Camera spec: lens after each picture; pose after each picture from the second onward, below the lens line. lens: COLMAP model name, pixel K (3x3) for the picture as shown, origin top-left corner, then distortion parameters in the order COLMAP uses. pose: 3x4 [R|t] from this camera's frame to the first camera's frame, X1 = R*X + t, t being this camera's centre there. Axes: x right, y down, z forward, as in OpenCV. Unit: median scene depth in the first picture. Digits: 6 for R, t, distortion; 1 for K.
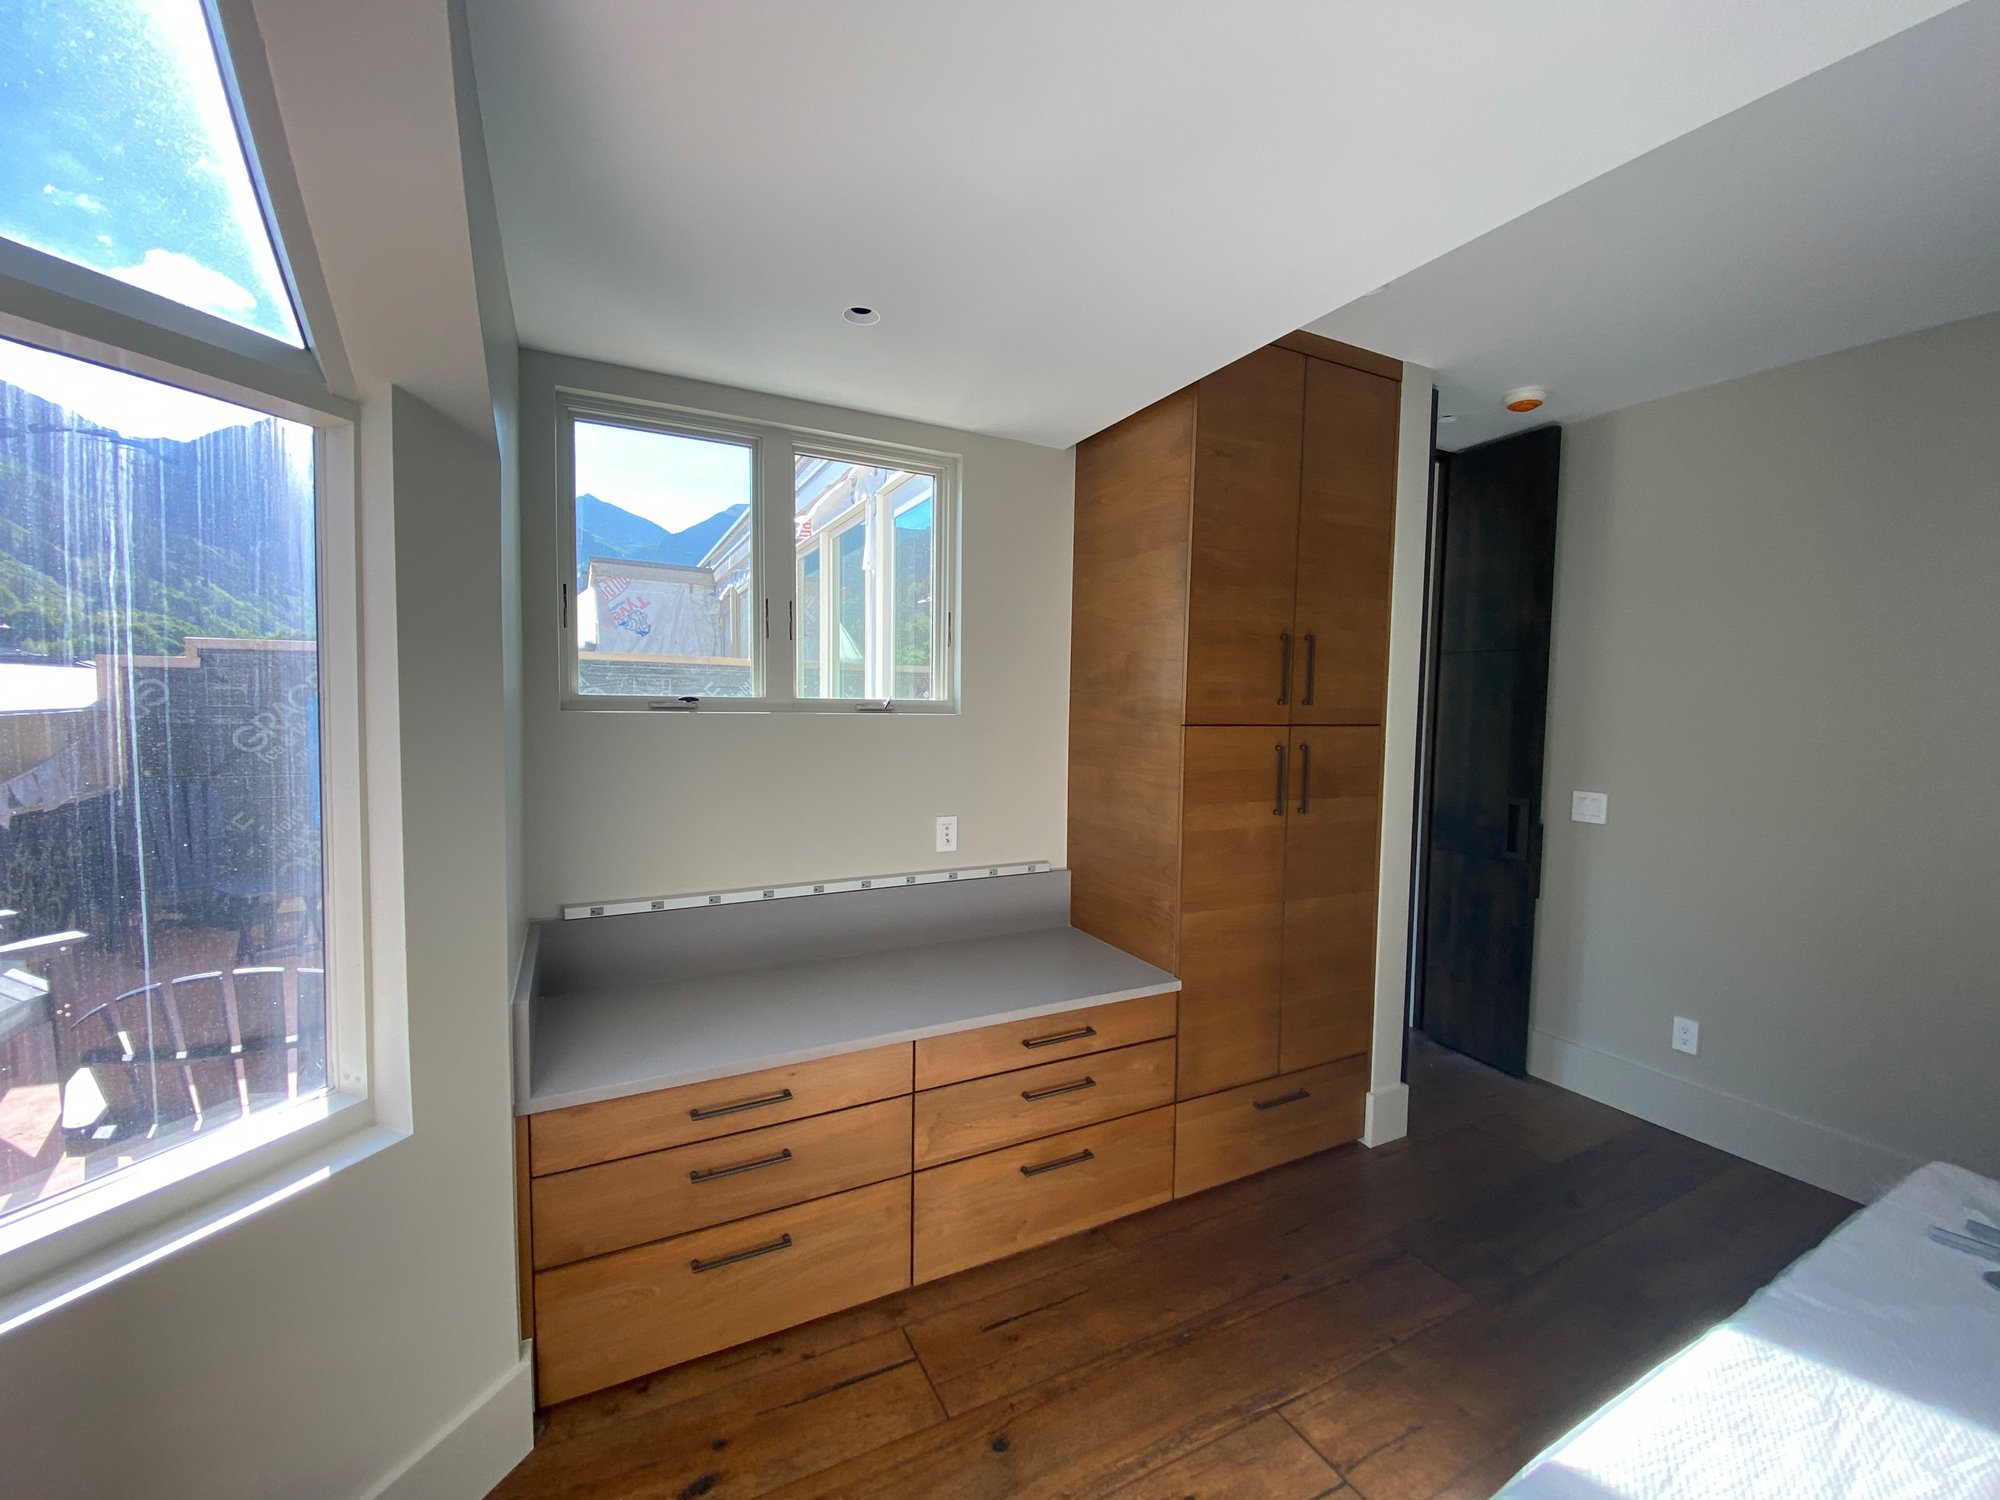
lens RADIAL K [[835.3, 0, 993.2], [0, 835.3, 763.3], [0, 0, 1]] dist [0.017023, -0.019582]
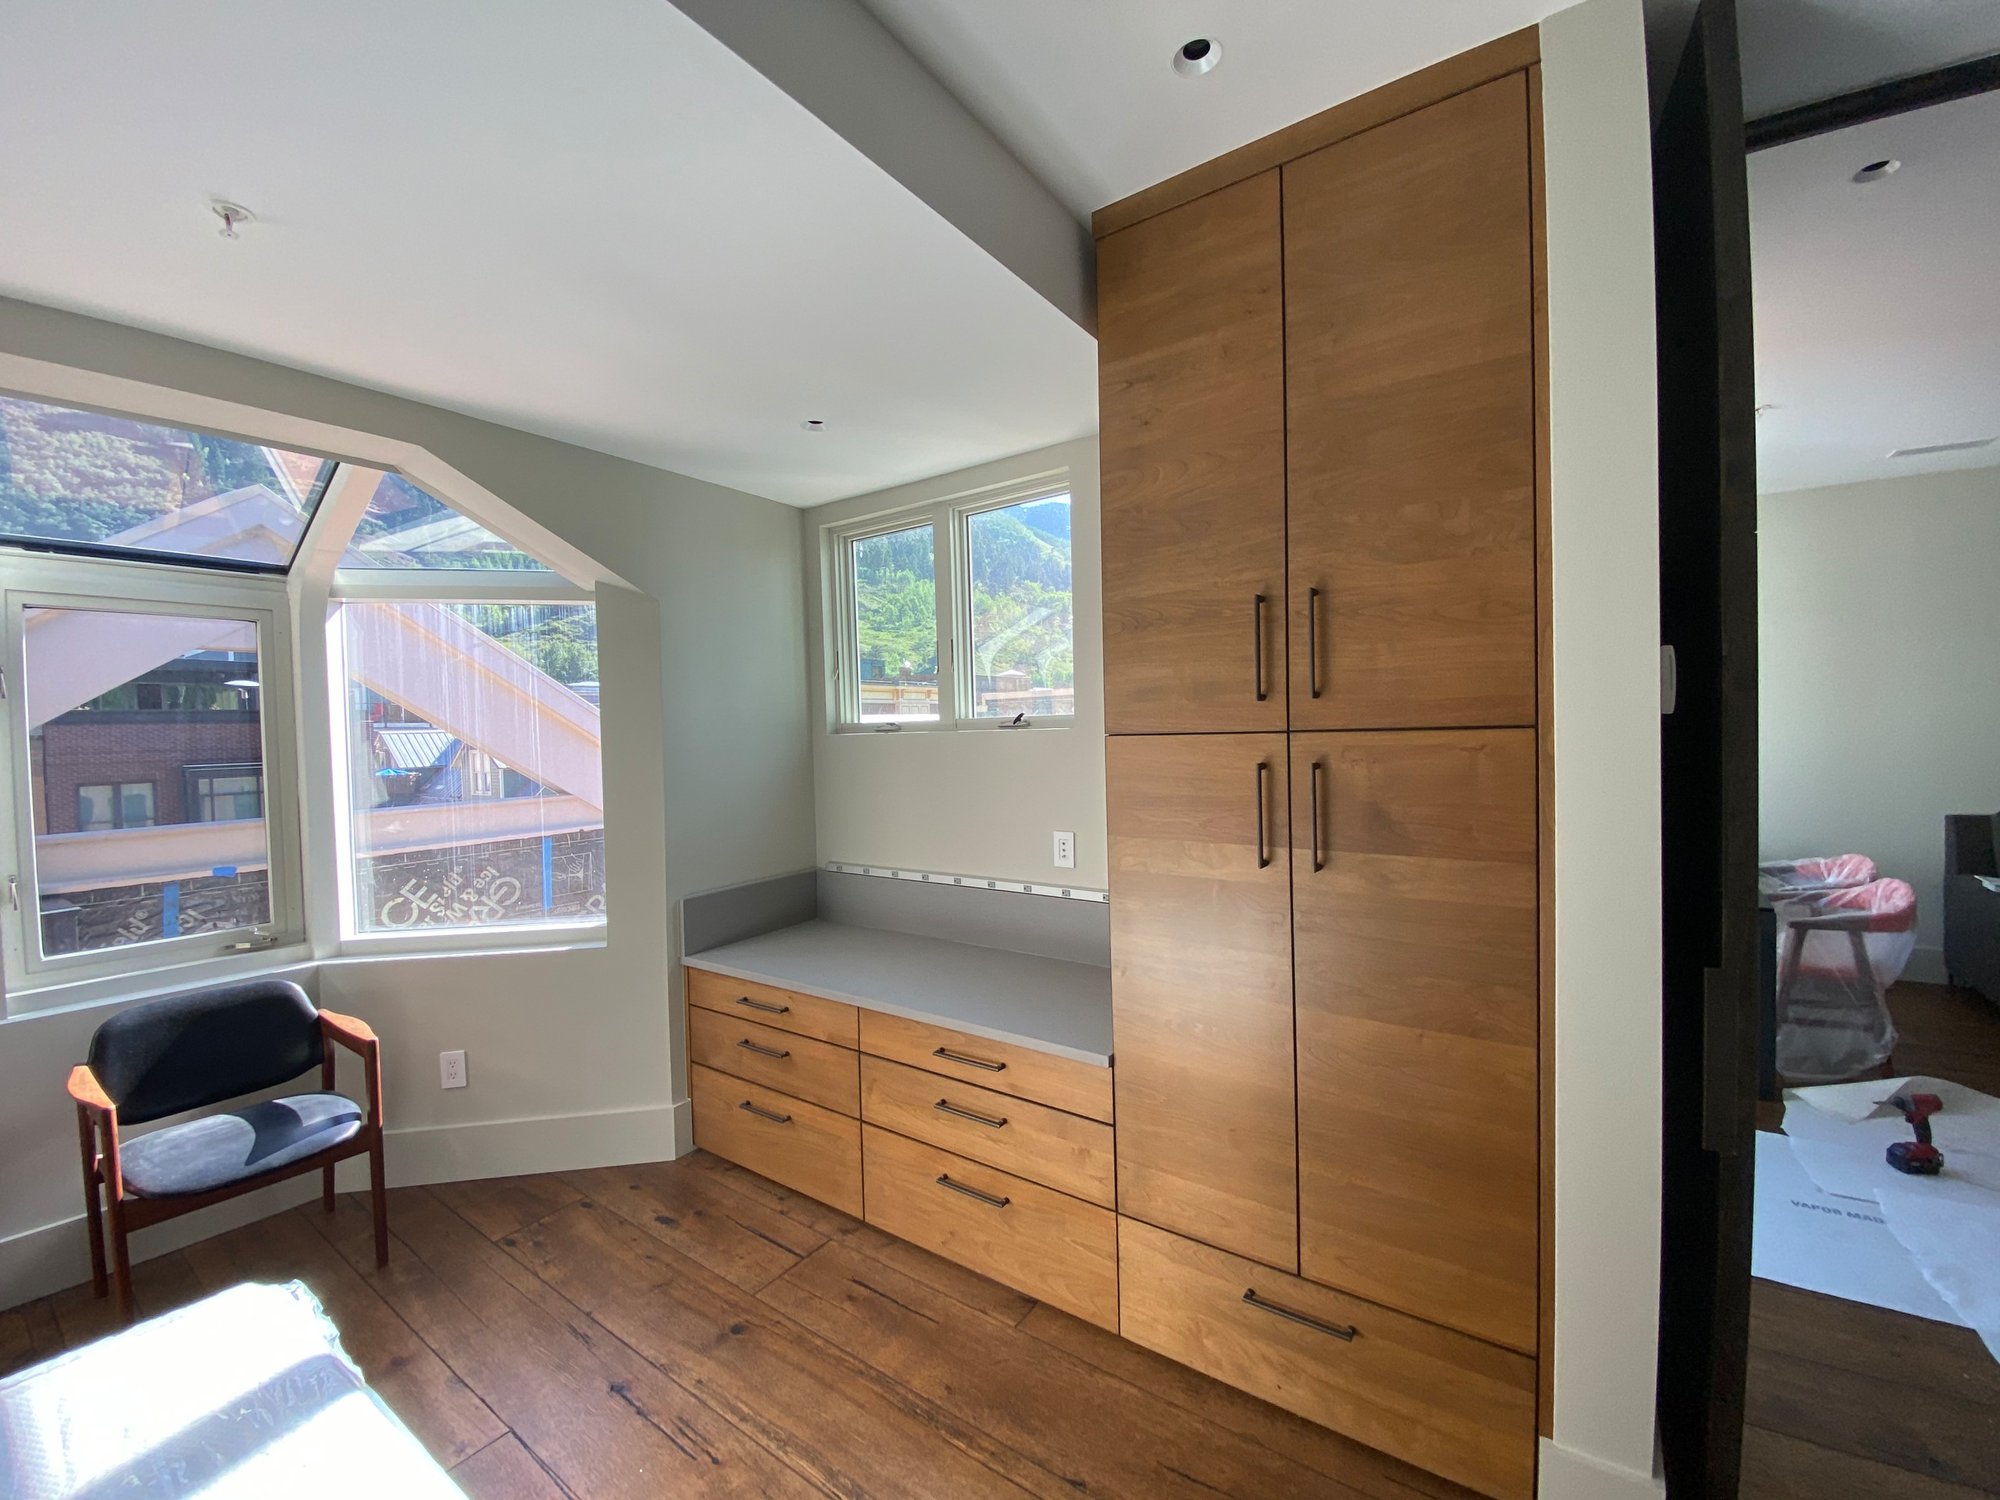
lens RADIAL K [[835.3, 0, 993.2], [0, 835.3, 763.3], [0, 0, 1]] dist [0.017023, -0.019582]
pose [[0.446316, 0.009585, -0.894824, 0.880444], [-0.034869, 0.999370, -0.006686, -0.008801], [0.894196, 0.034185, 0.446369, 0.533880]]
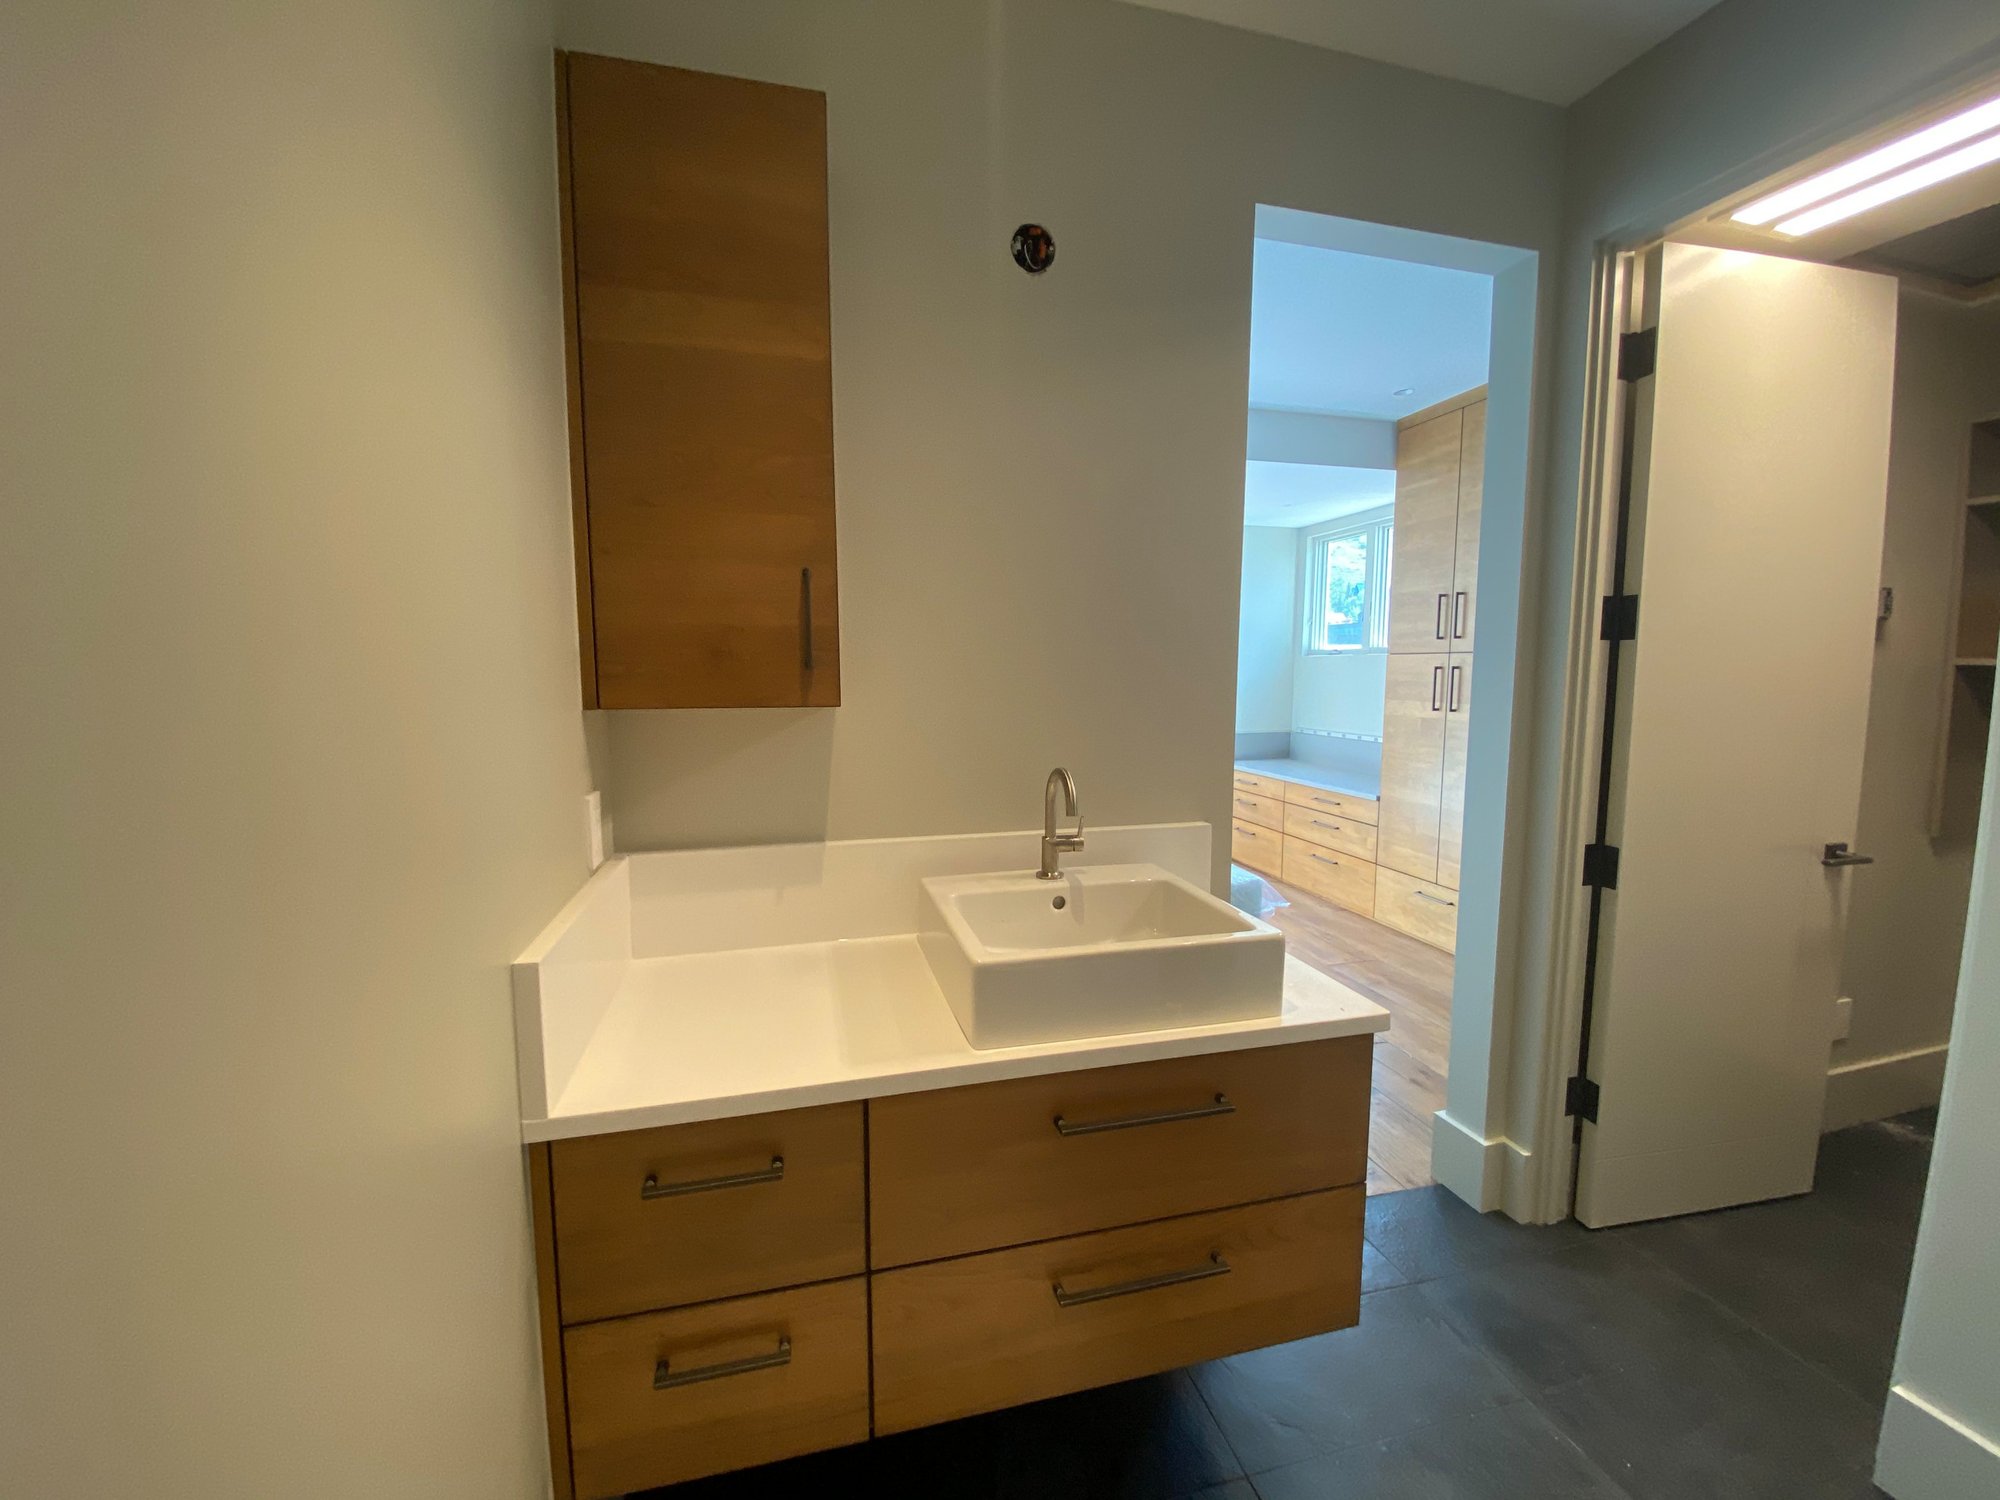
lens RADIAL K [[805.4, 0, 1000.0], [0, 805.4, 750.0], [0, 0, 1]] dist [0.029401, -0.024558]
pose [[-0.217461, 0.088257, -0.972071, 2.100000], [-0.069209, 0.992003, 0.105549, 0.031198], [0.973612, 0.090229, -0.209613, 0.557748]]
